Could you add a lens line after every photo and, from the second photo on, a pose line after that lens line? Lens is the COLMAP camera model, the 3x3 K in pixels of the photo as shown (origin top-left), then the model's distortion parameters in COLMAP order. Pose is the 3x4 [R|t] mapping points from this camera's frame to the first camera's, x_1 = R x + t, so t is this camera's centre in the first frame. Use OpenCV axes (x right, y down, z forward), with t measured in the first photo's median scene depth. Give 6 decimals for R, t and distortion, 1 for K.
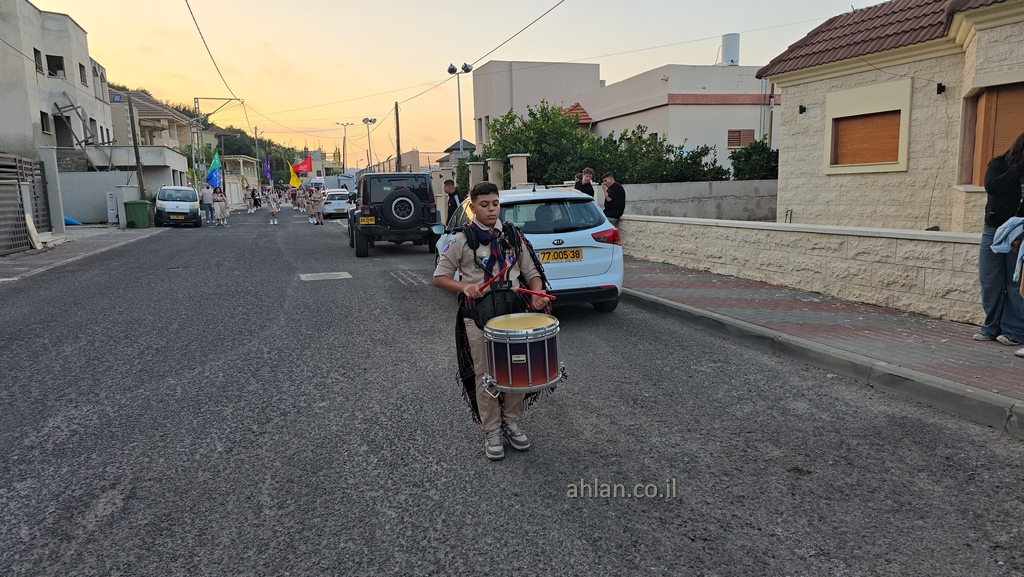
lens RADIAL K [[675.8, 0, 517.6], [0, 675.8, 291.1], [0, 0, 1]] dist [0.070962, -0.071959]
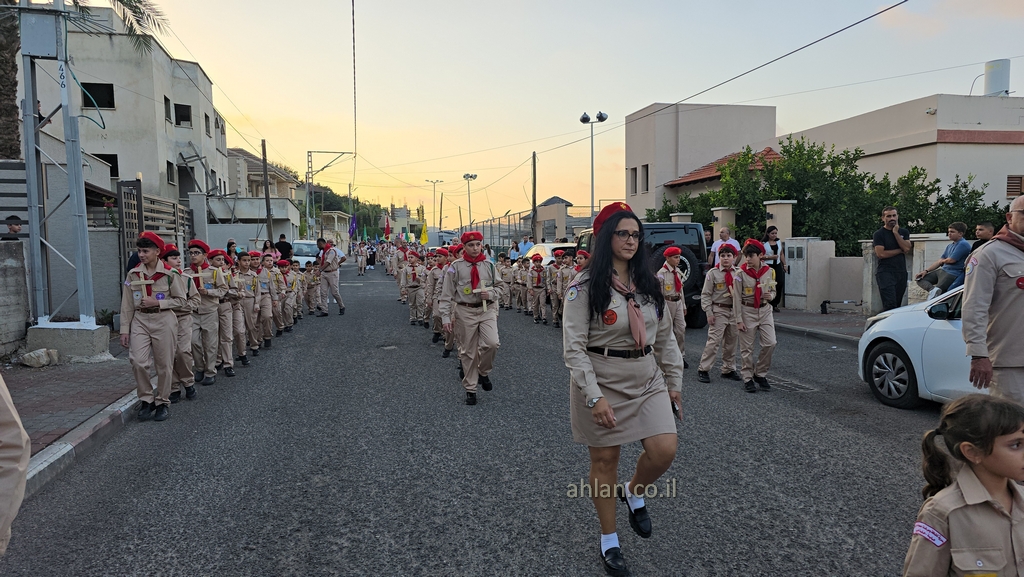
lens RADIAL K [[680.6, 0, 521.7], [0, 680.6, 295.9], [0, 0, 1]] dist [0.065139, -0.057520]
pose [[0.995993, 0.017796, -0.087641, -0.201439], [-0.024561, 0.996749, -0.076730, -0.024004], [0.085991, 0.078575, 0.993193, 0.184234]]
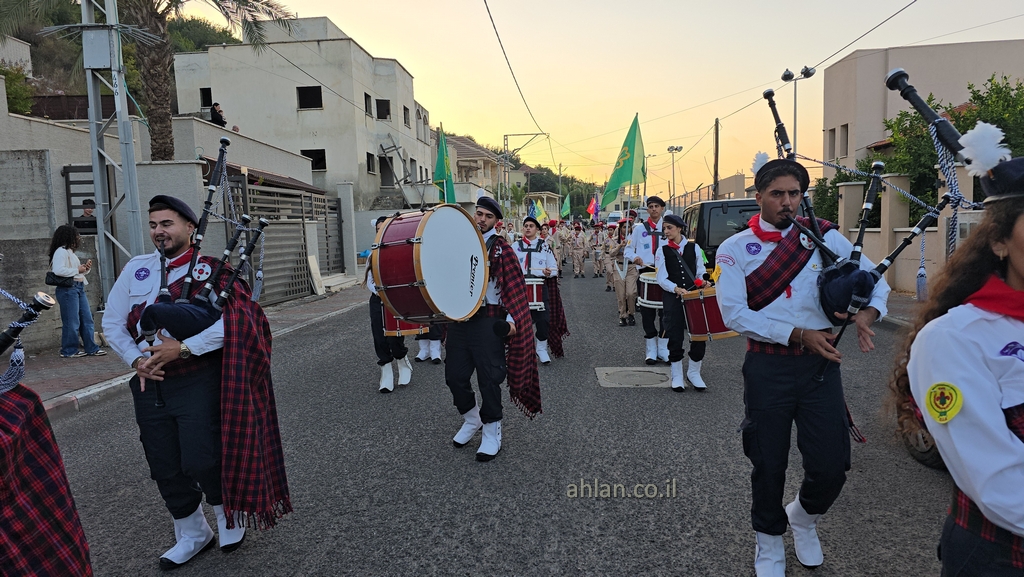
lens RADIAL K [[681.9, 0, 508.9], [0, 681.9, 296.7], [0, 0, 1]] dist [0.067990, -0.061291]
pose [[0.907055, 0.038075, -0.419288, -0.086893], [-0.055098, 0.998072, -0.028561, -0.041260], [0.417392, 0.049008, 0.907404, 0.259280]]
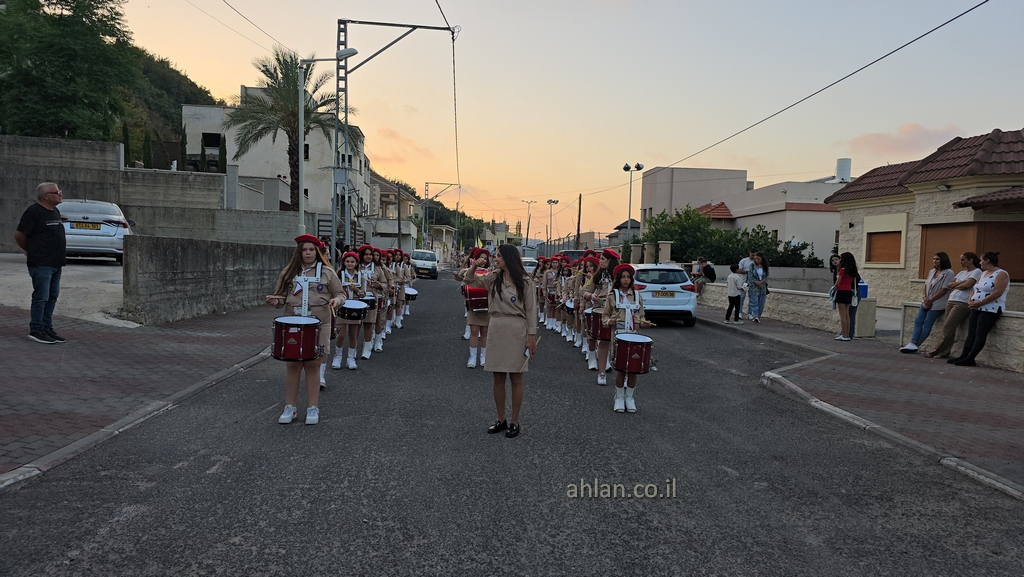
lens RADIAL K [[671.7, 0, 516.1], [0, 671.7, 288.8], [0, 0, 1]] dist [0.073247, -0.072208]
pose [[0.967835, 0.069009, -0.241937, 0.044240], [-0.094924, 0.990734, -0.097138, 0.065940], [0.232991, 0.116979, 0.965417, -0.432457]]
